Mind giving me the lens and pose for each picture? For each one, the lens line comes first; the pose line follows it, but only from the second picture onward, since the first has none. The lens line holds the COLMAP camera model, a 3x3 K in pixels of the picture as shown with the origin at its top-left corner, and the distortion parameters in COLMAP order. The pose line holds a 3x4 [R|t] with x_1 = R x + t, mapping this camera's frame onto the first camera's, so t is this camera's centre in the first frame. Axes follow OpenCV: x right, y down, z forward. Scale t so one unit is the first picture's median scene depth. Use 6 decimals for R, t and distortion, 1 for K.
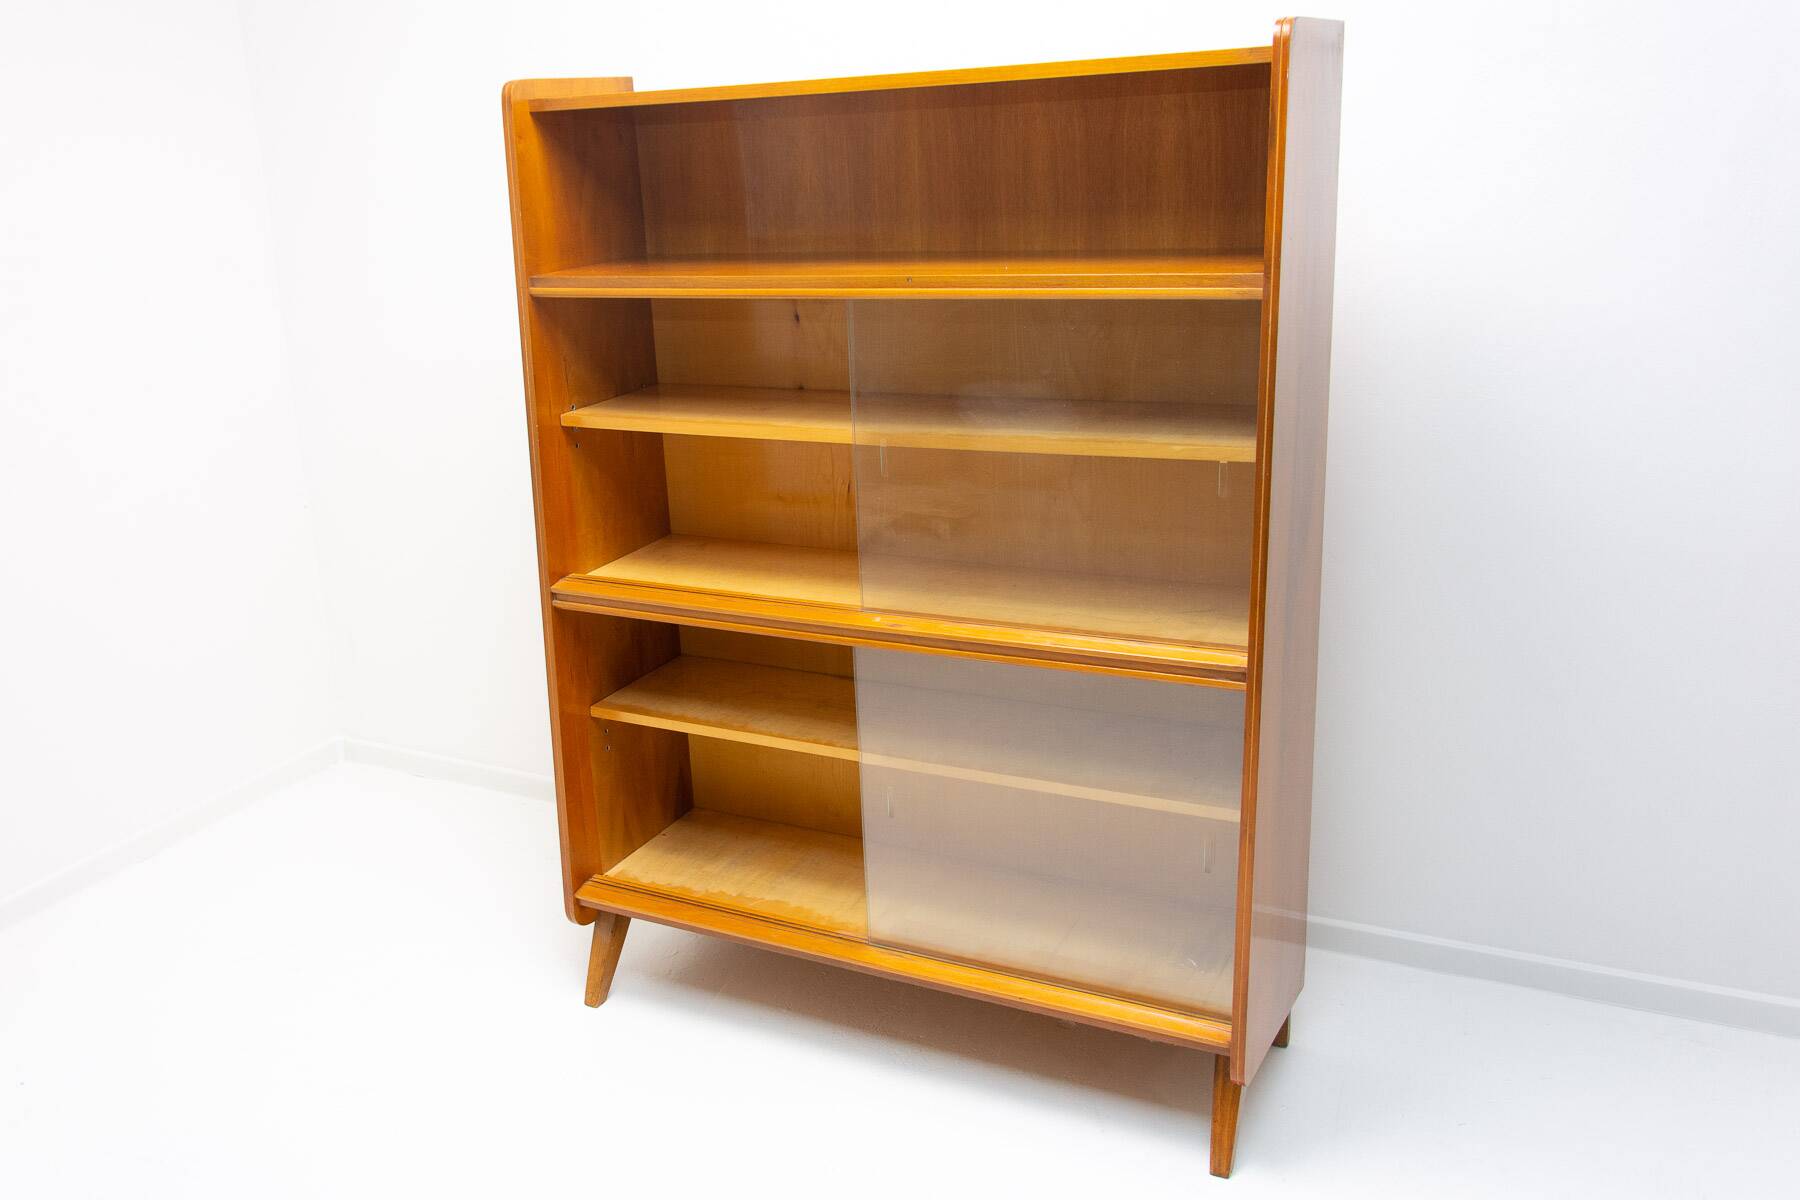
lens RADIAL K [[1582.5, 0, 795.1], [0, 1582.5, 619.5], [0, 0, 1]] dist [0.001677, -0.011950]
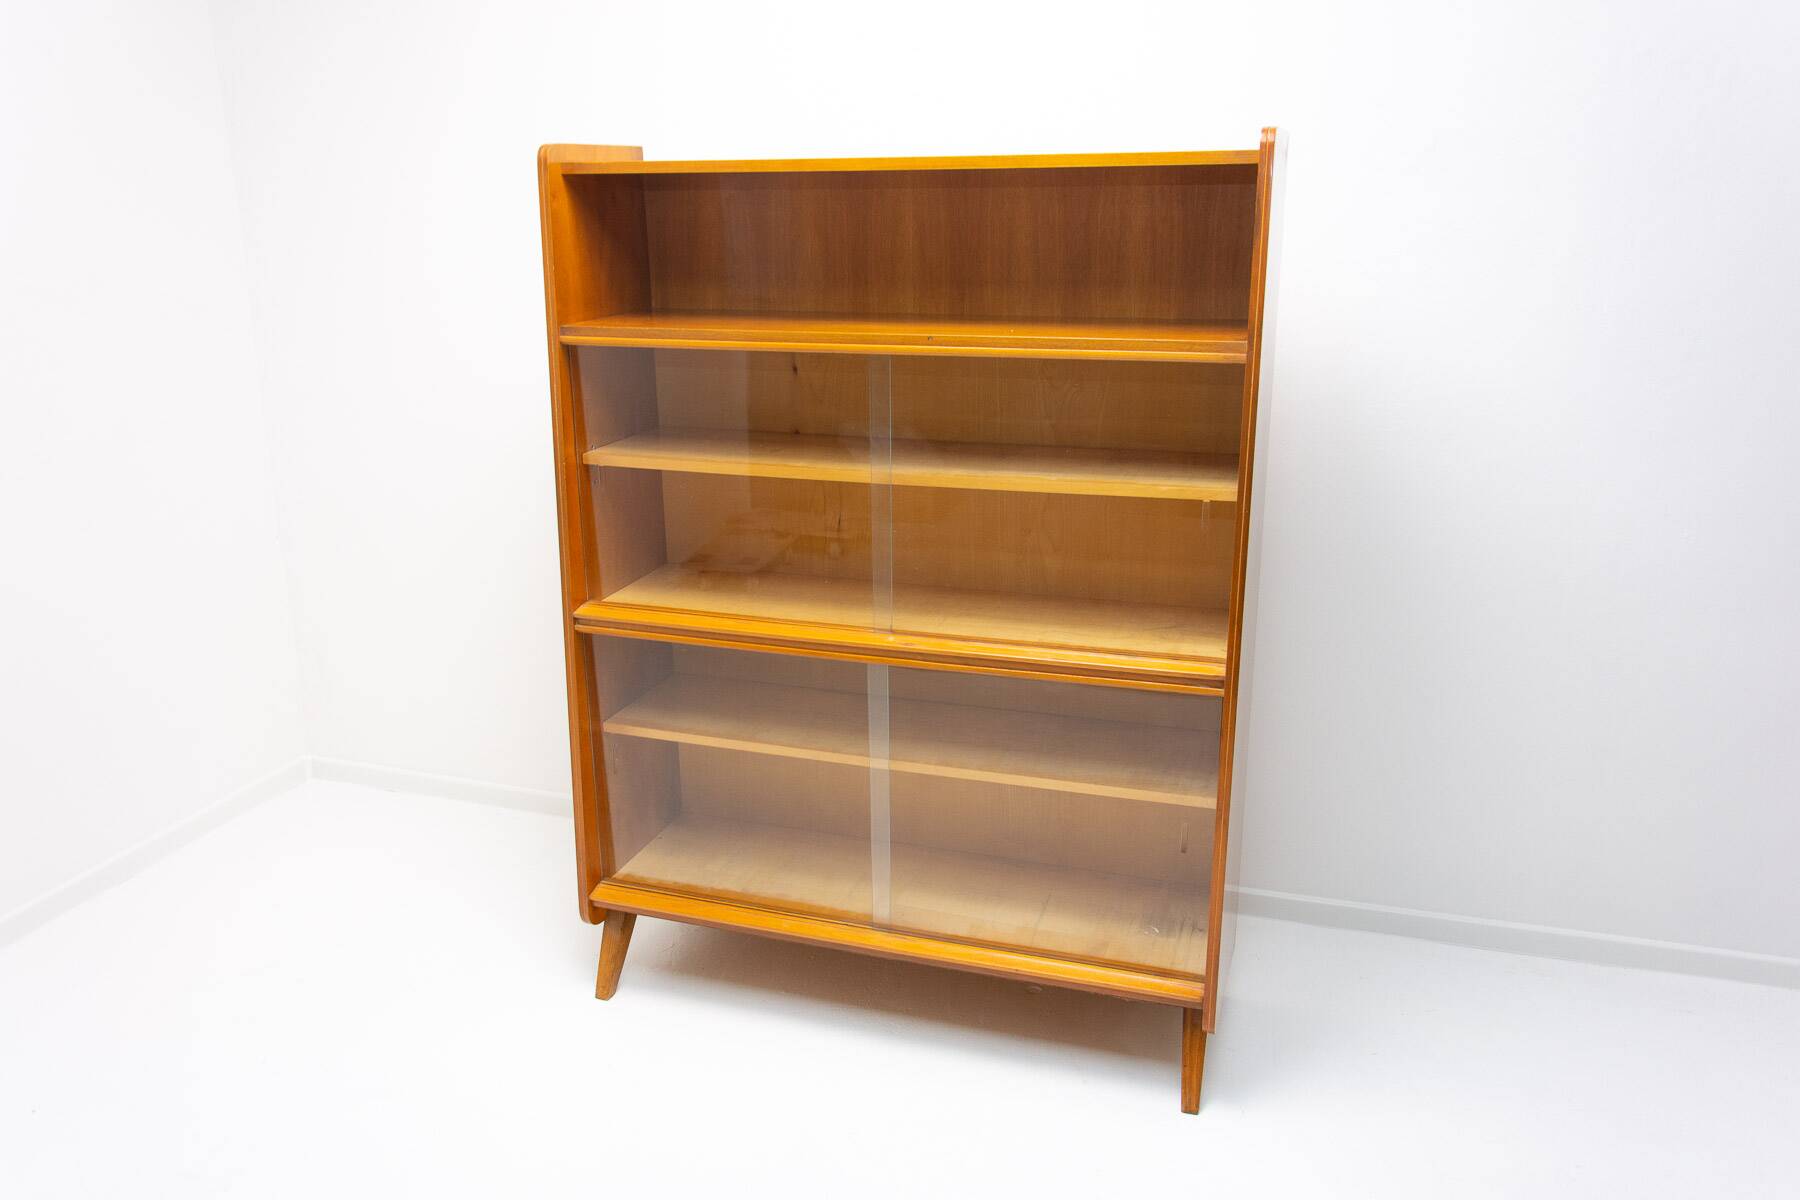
lens RADIAL K [[1400.0, 0, 891.3], [0, 1400.0, 616.1], [0, 0, 1]] dist [-0.008561, 0.002678]
pose [[0.982858, -0.009505, 0.184117, -0.121561], [0.012090, 0.999843, -0.012920, -0.003181], [-0.183965, 0.014925, 0.982819, 0.021773]]
